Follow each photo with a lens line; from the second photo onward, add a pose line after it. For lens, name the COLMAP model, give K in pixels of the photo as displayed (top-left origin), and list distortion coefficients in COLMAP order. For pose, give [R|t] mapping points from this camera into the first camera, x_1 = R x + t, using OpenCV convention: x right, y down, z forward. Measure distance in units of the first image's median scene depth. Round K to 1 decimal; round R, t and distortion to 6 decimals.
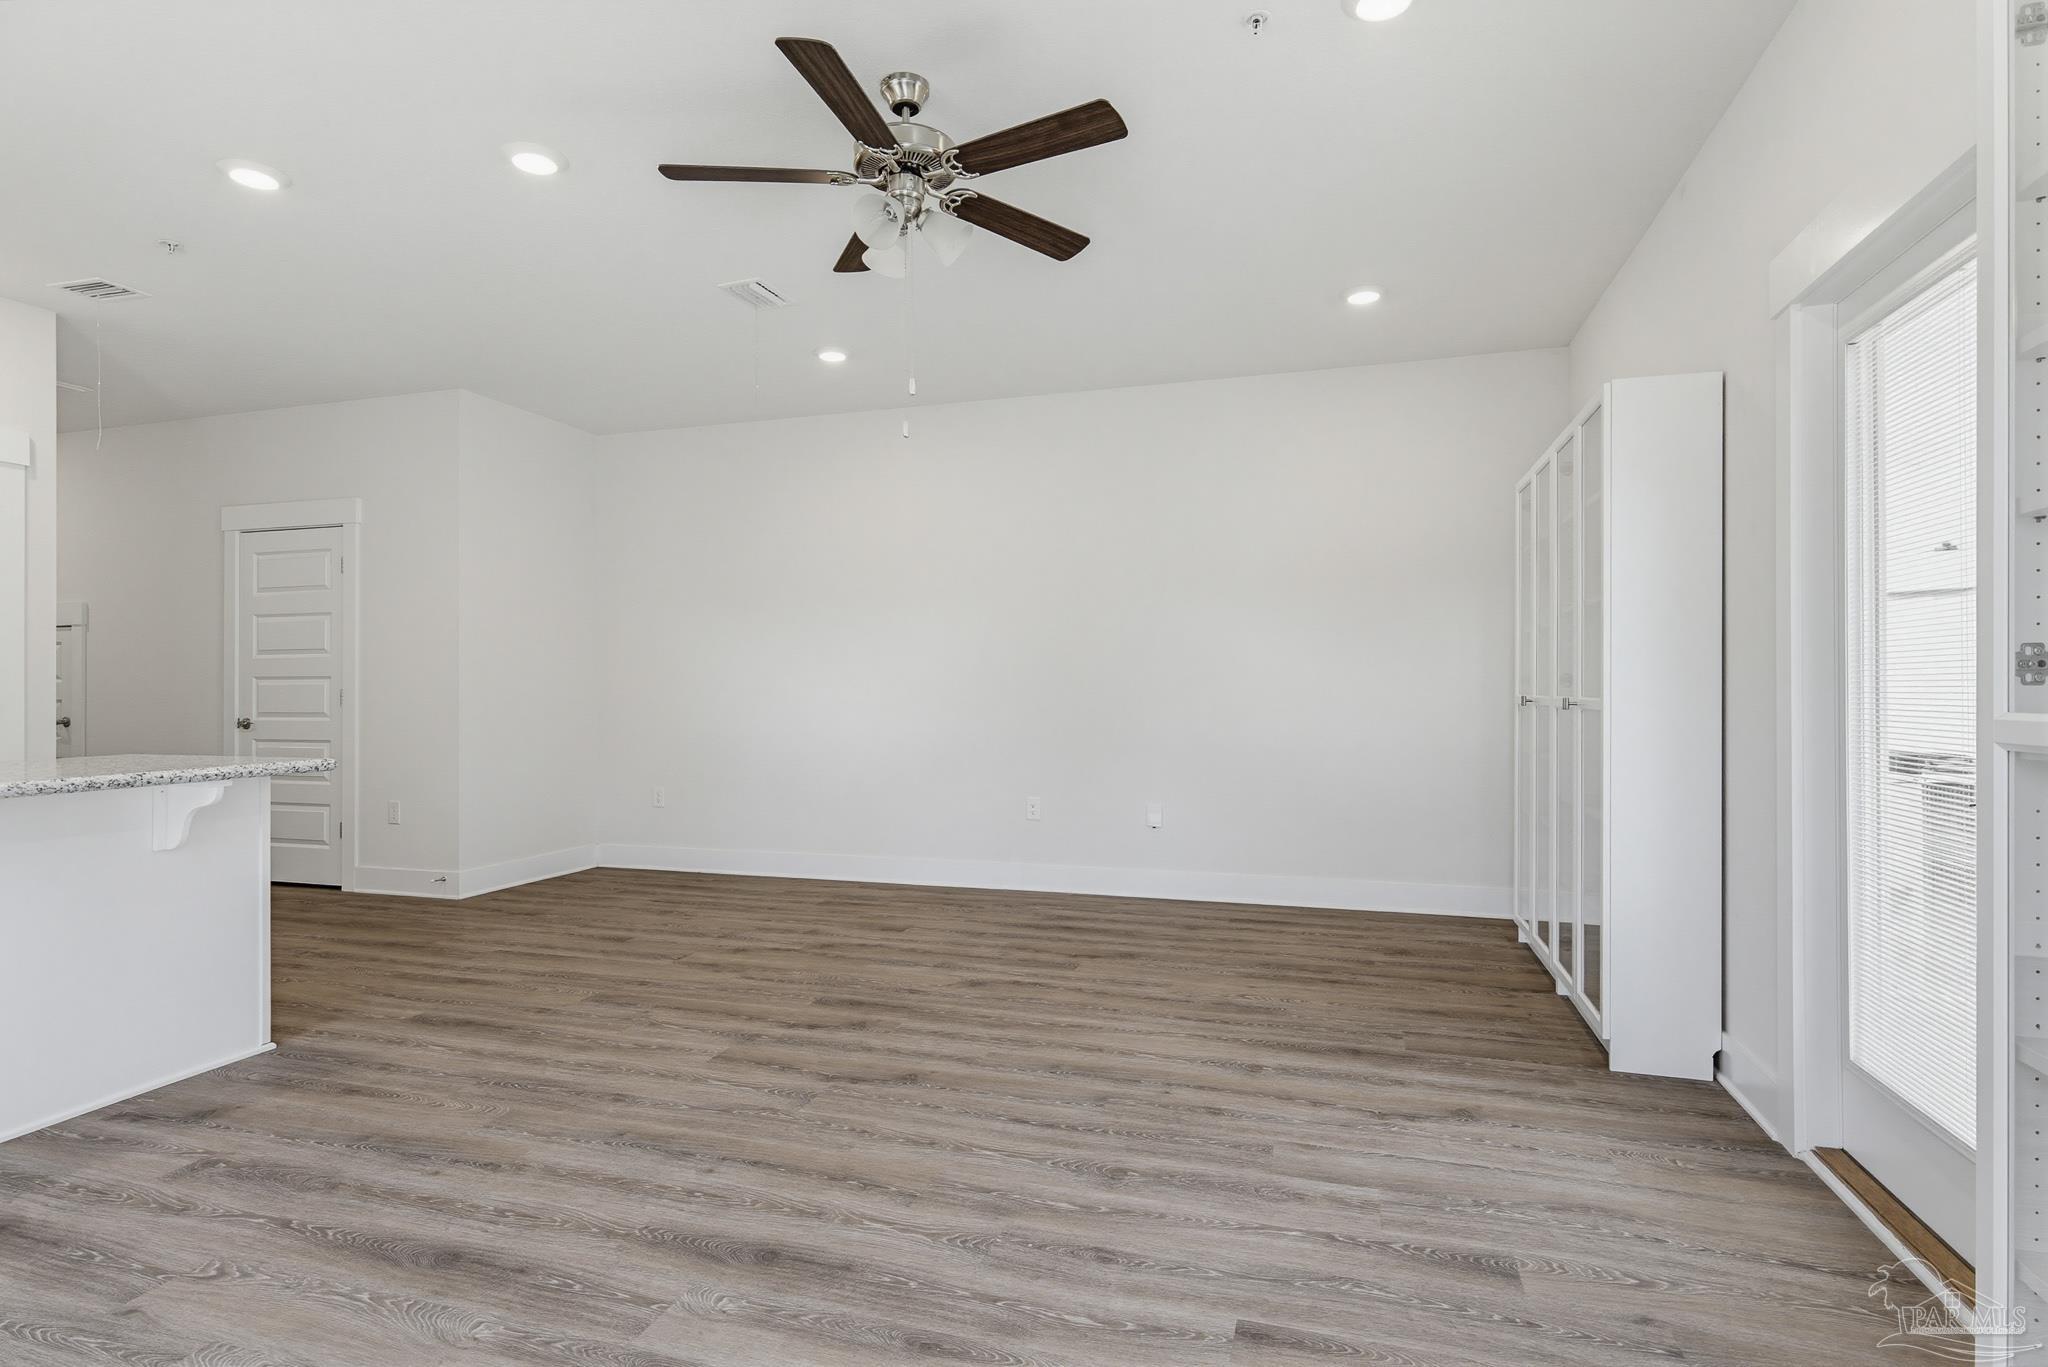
lens RADIAL K [[1026.6, 0, 1026.6], [0, 1026.6, 693.0], [0, 0, 1]] dist [-0.000010, 0.000464]
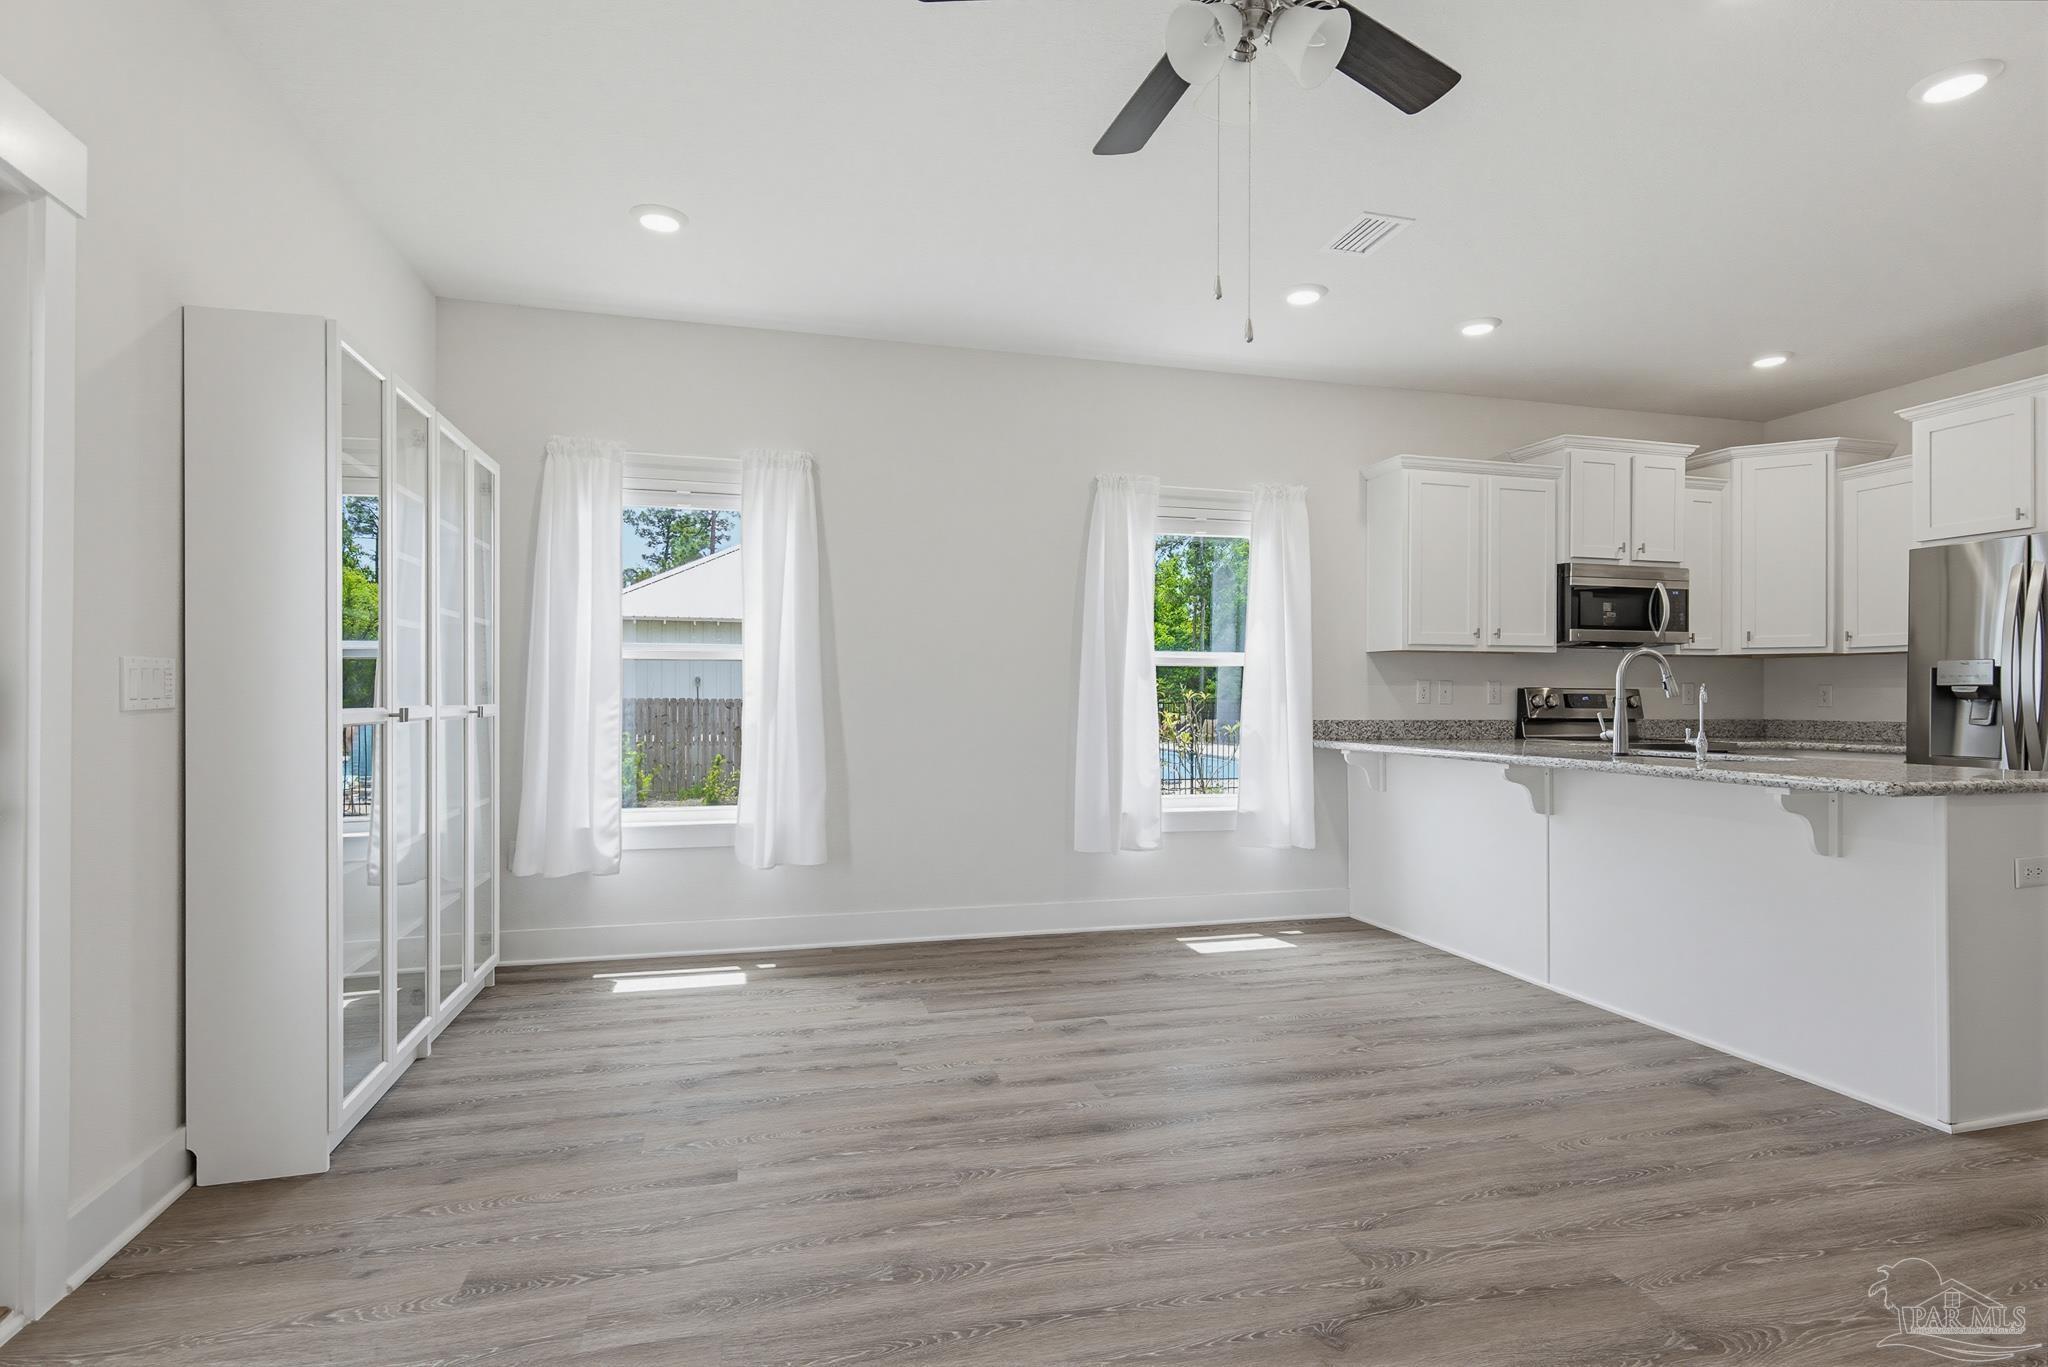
lens RADIAL K [[1026.6, 0, 1026.6], [0, 1026.6, 693.0], [0, 0, 1]] dist [-0.000010, 0.000464]
pose [[-0.846167, 0.000308, -0.532917, 0.328218], [-0.001866, 0.999992, 0.003542, -0.008662], [0.532914, 0.003991, -0.846160, 1.280507]]
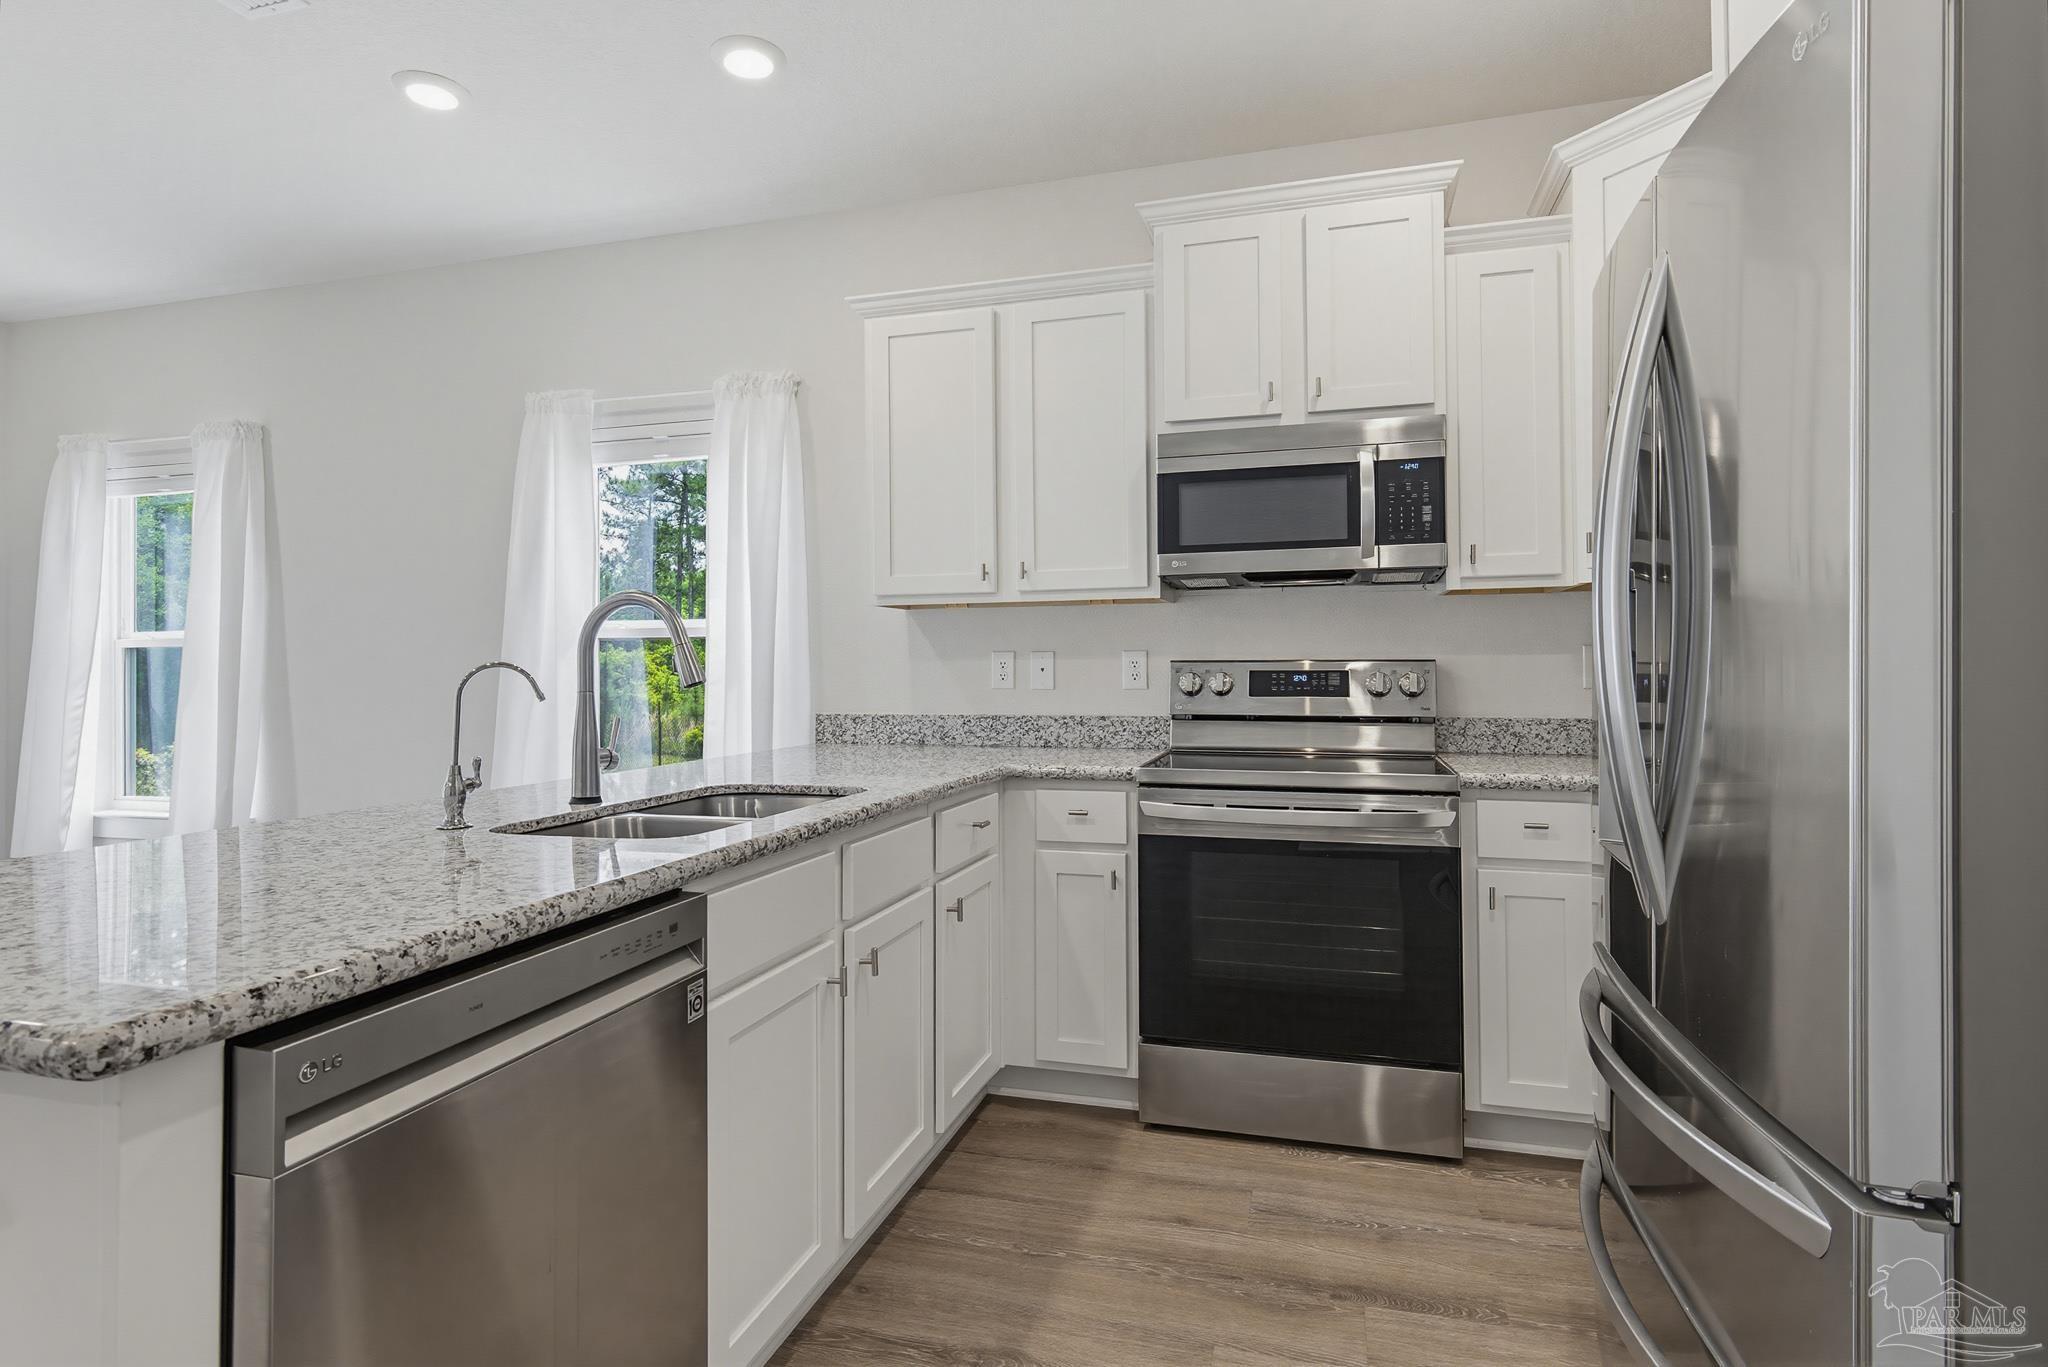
lens RADIAL K [[1053.2, 0, 1027.5], [0, 1053.2, 650.7], [0, 0, 1]] dist [0.006797, -0.000923]
pose [[-0.999773, 0.012231, -0.017432, -1.108902], [0.012462, 0.999835, -0.013196, -0.010808], [0.017268, -0.013410, -0.999761, 1.276103]]
